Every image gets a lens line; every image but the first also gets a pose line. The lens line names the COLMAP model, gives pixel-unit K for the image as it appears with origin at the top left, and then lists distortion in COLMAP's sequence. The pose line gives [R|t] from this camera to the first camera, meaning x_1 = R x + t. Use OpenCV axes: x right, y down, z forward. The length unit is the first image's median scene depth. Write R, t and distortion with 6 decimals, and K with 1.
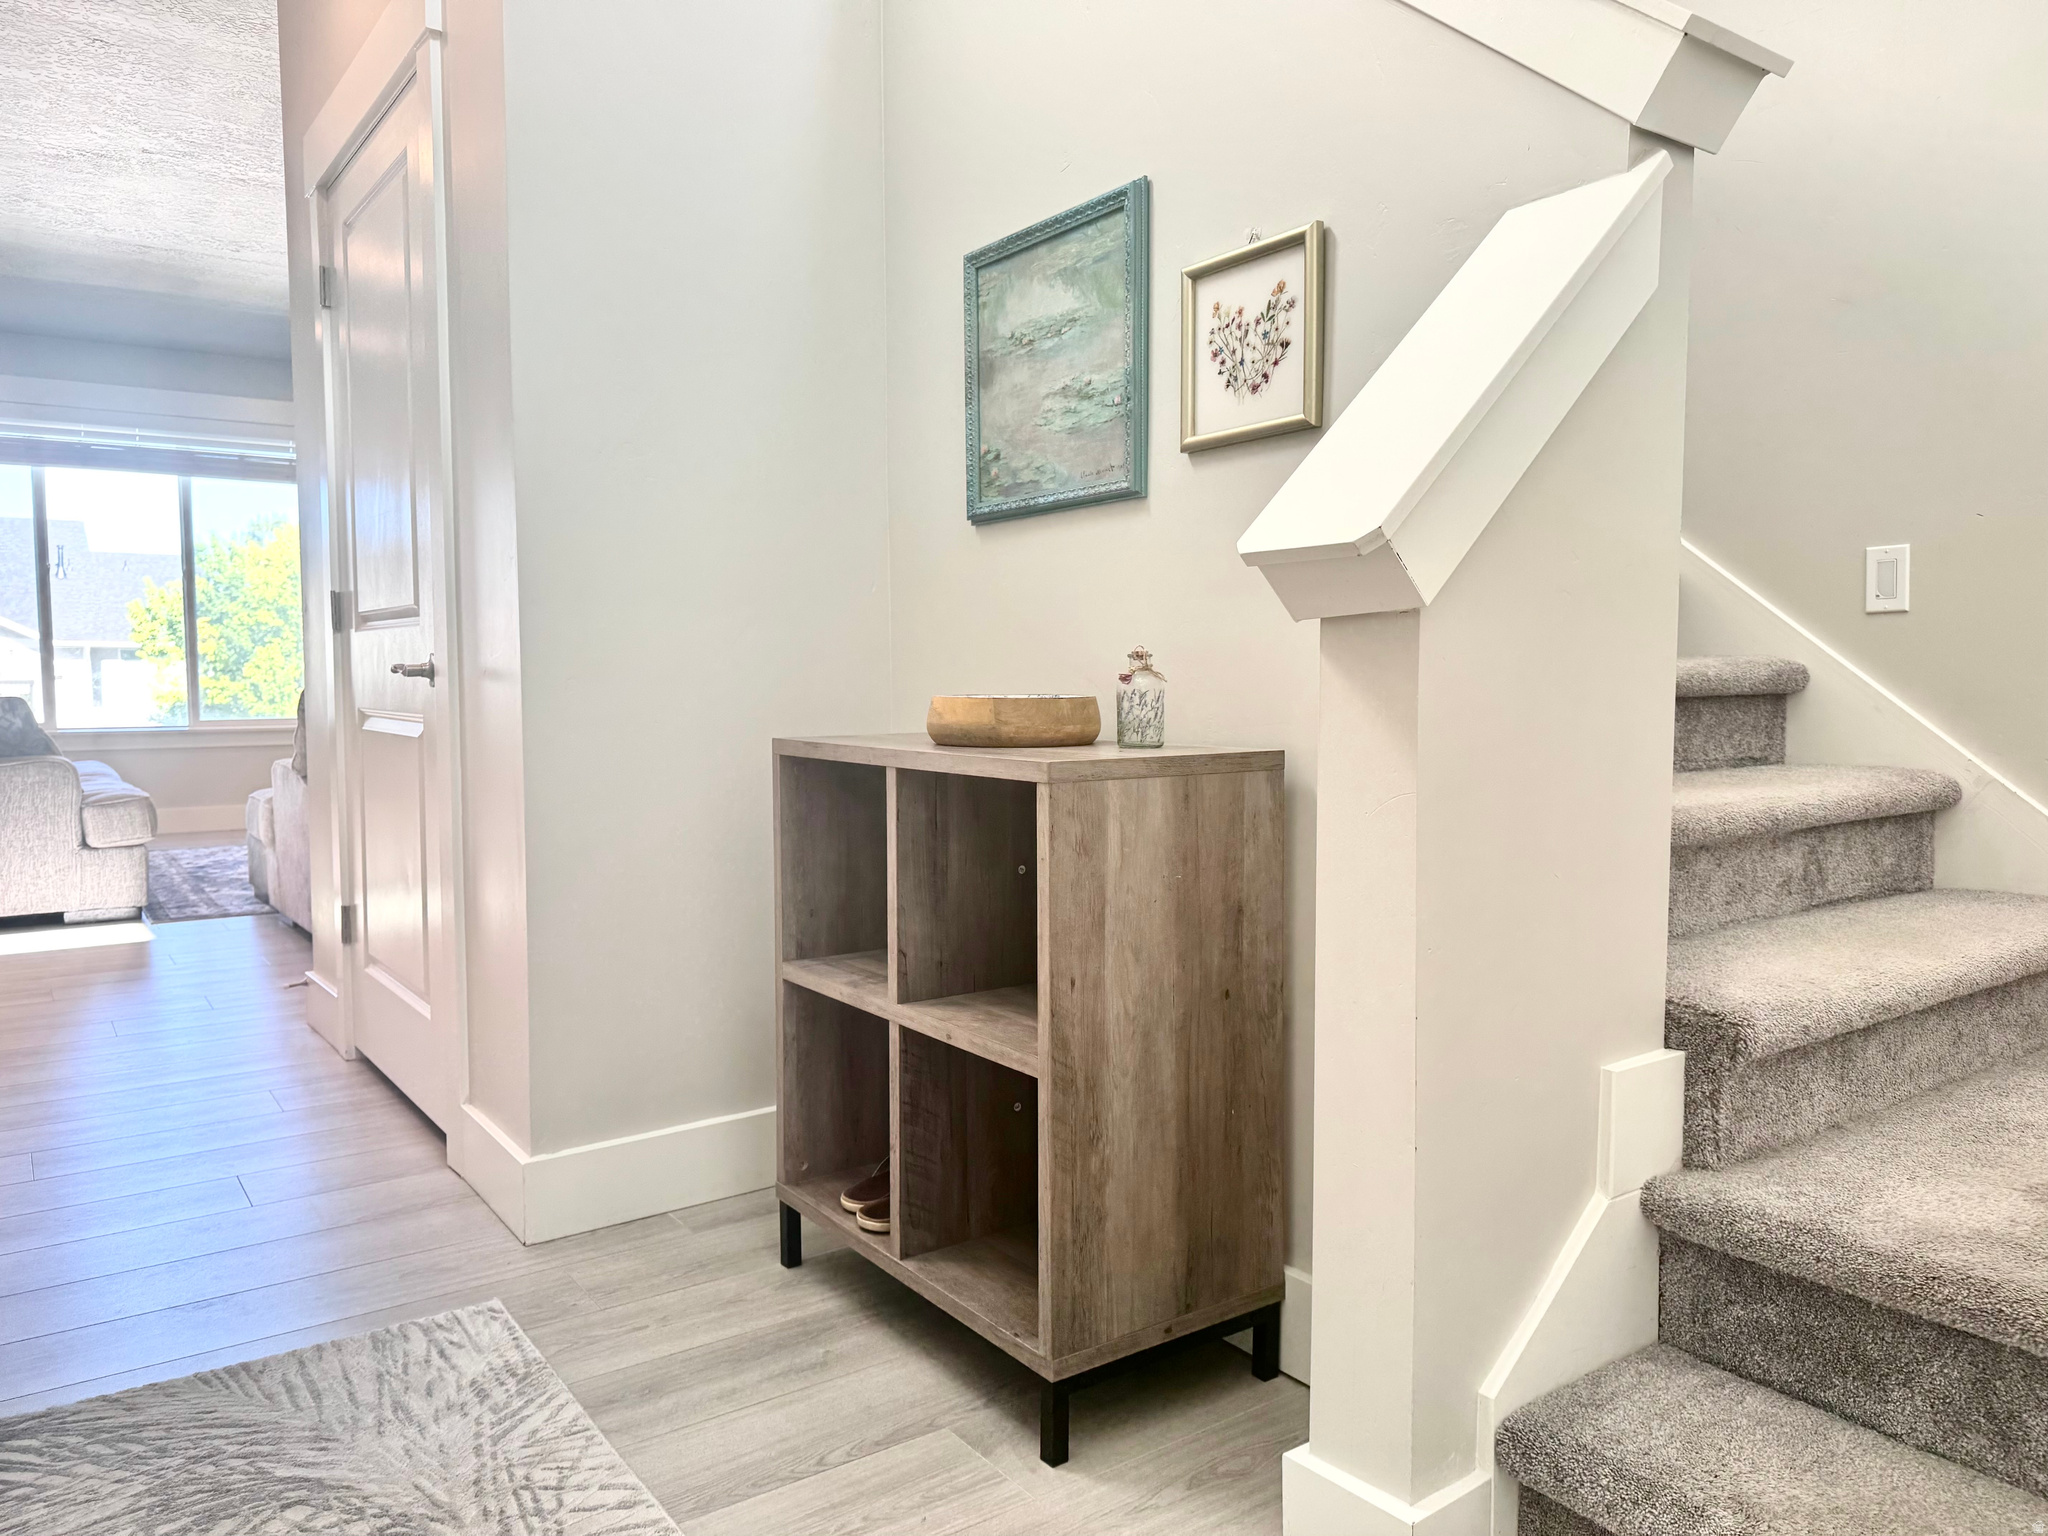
lens RADIAL K [[1453.2, 0, 1023.7], [0, 1453.2, 769.5], [0, 0, 1]] dist [0.007519, -0.007293]
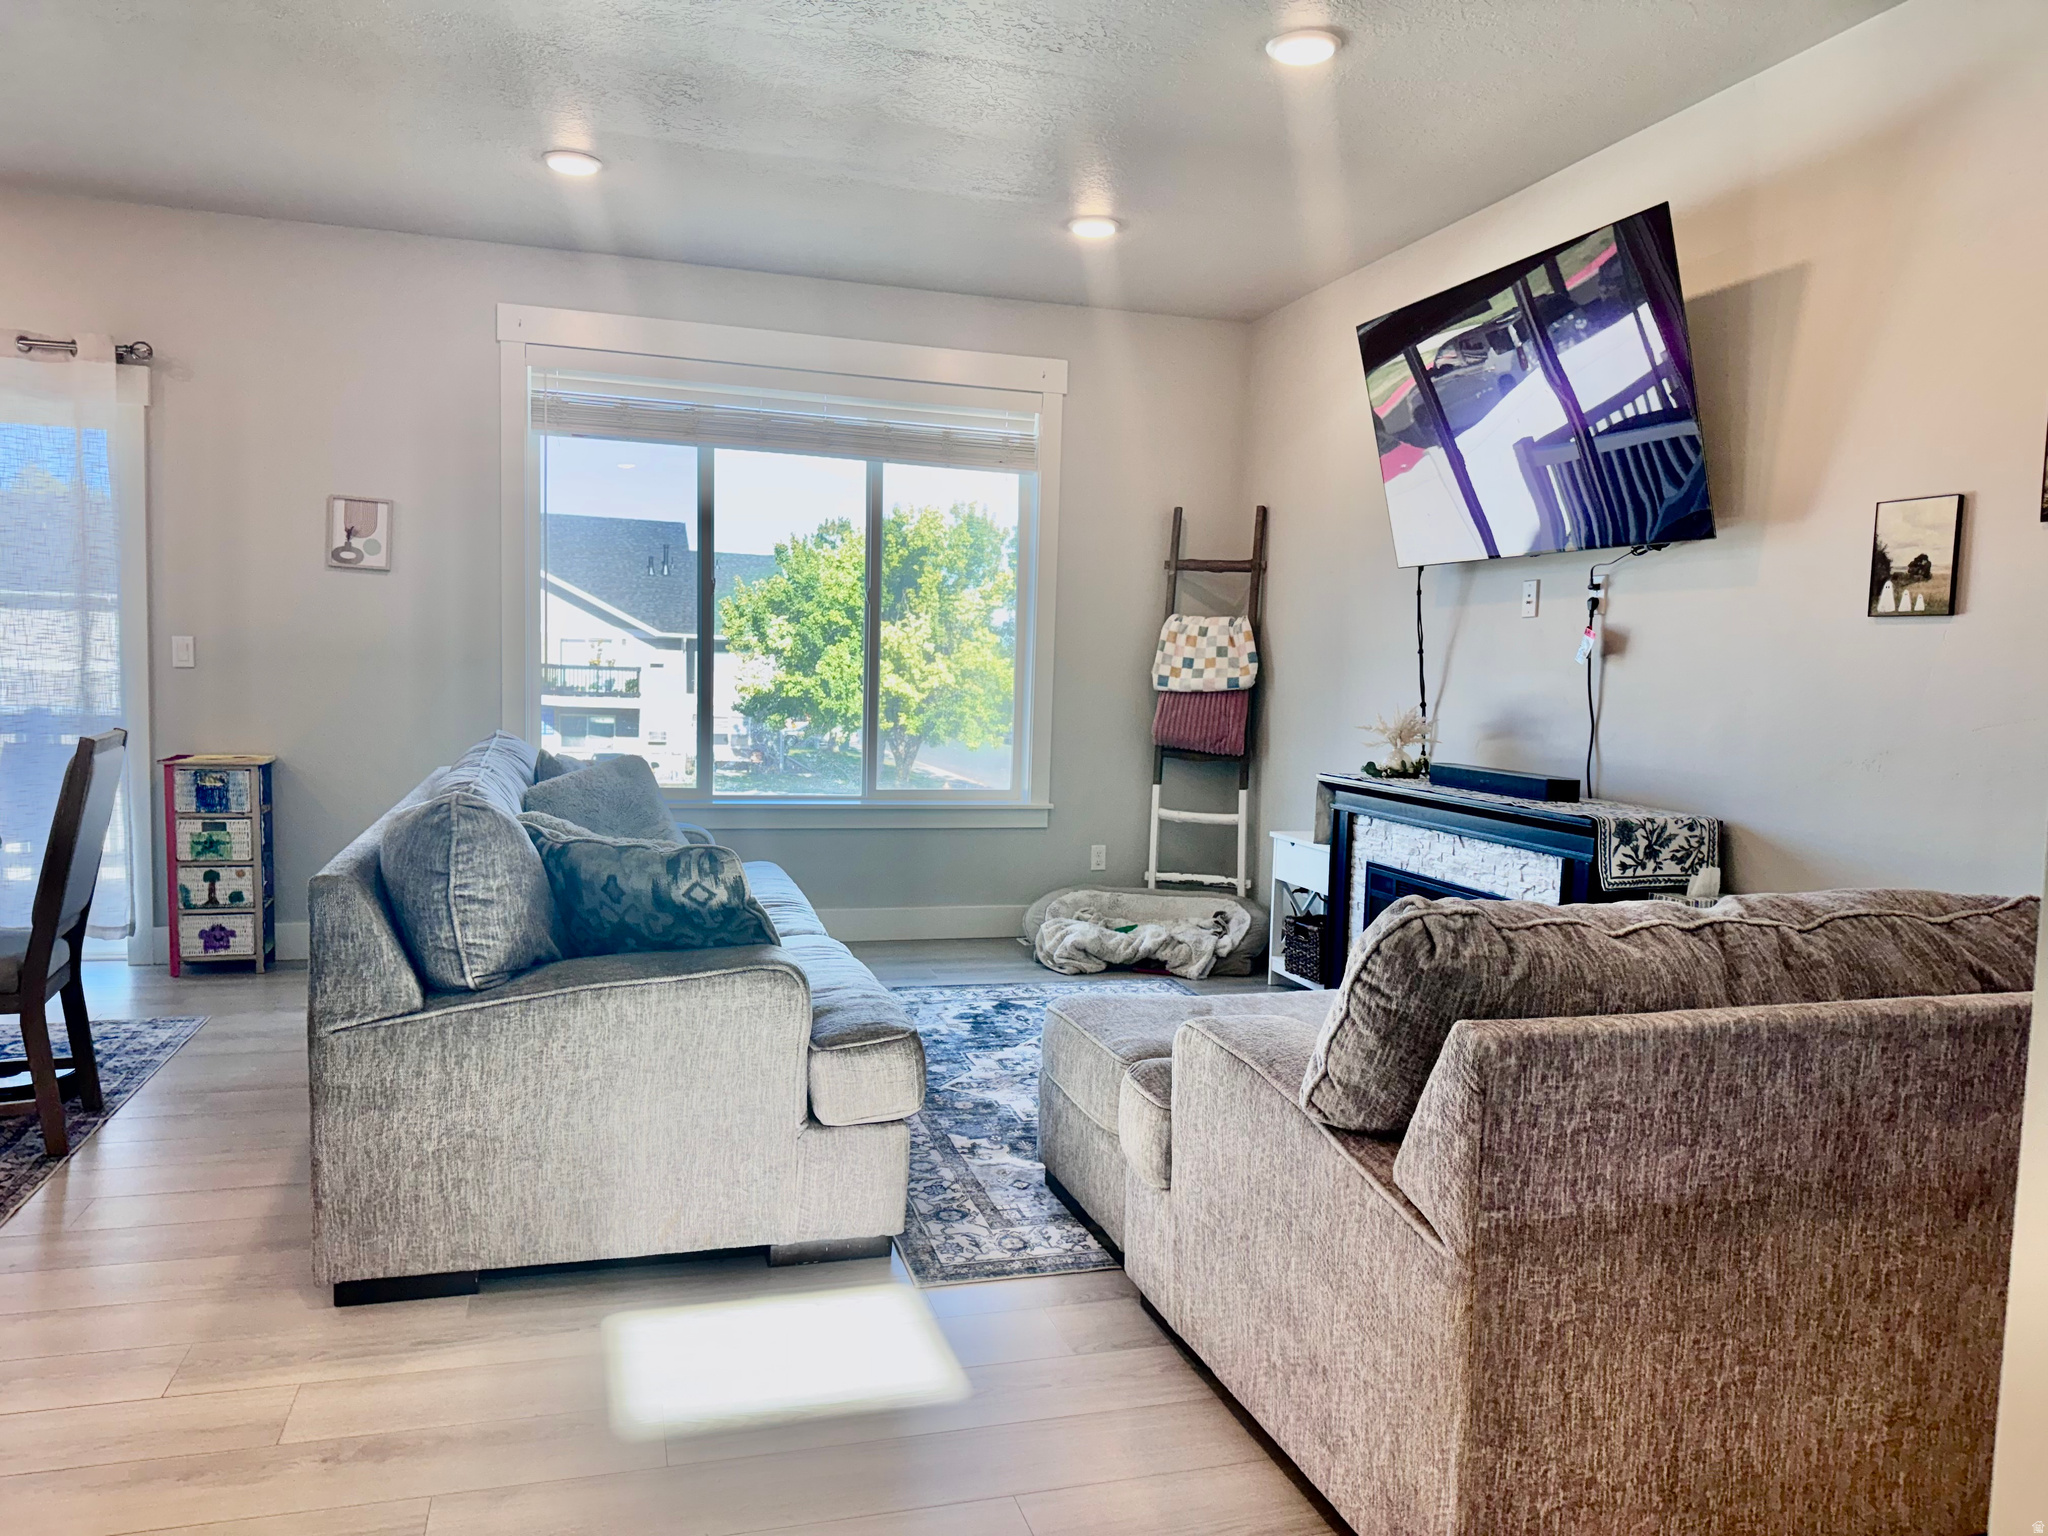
lens RADIAL K [[1453.2, 0, 1030.8], [0, 1453.2, 774.2], [0, 0, 1]] dist [0.007519, -0.007293]
pose [[0.944180, 0.059255, -0.324058, -0.270395], [-0.059654, 0.998181, 0.008713, -0.056467], [0.323985, 0.011105, 0.945997, 0.348355]]
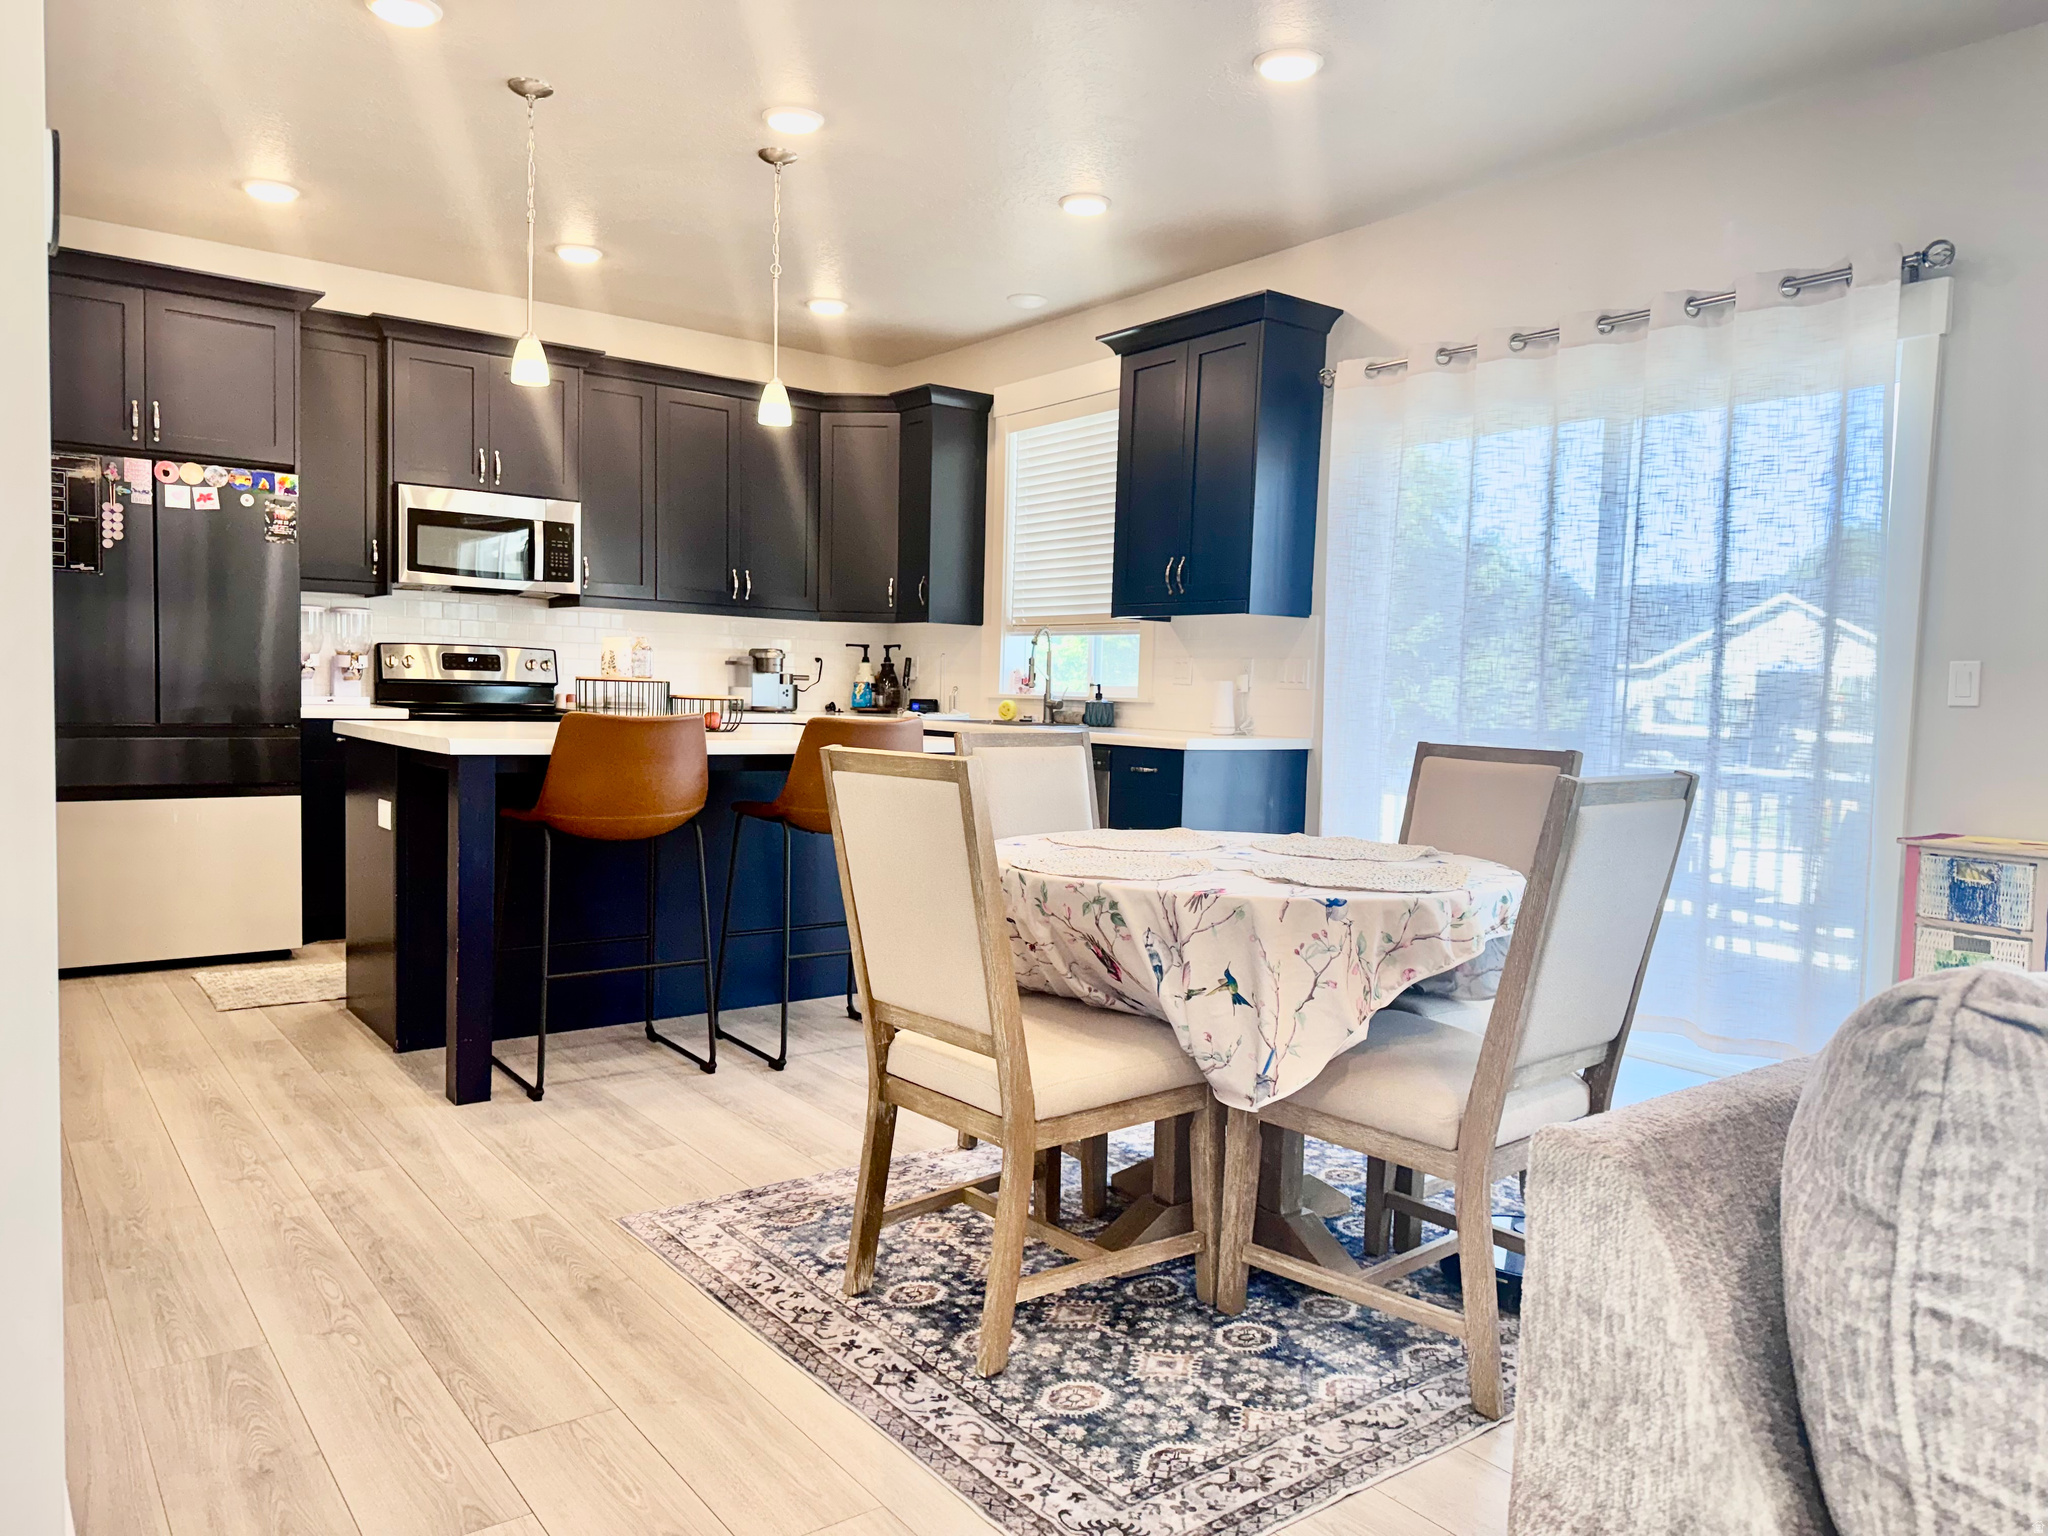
lens RADIAL K [[1453.2, 0, 1024.8], [0, 1453.2, 781.0], [0, 0, 1]] dist [0.007519, -0.007293]
pose [[0.012753, 0.070915, -0.997401, -0.293673], [-0.102289, 0.992342, 0.069248, -0.056159], [0.994673, 0.101140, 0.019909, 0.384244]]
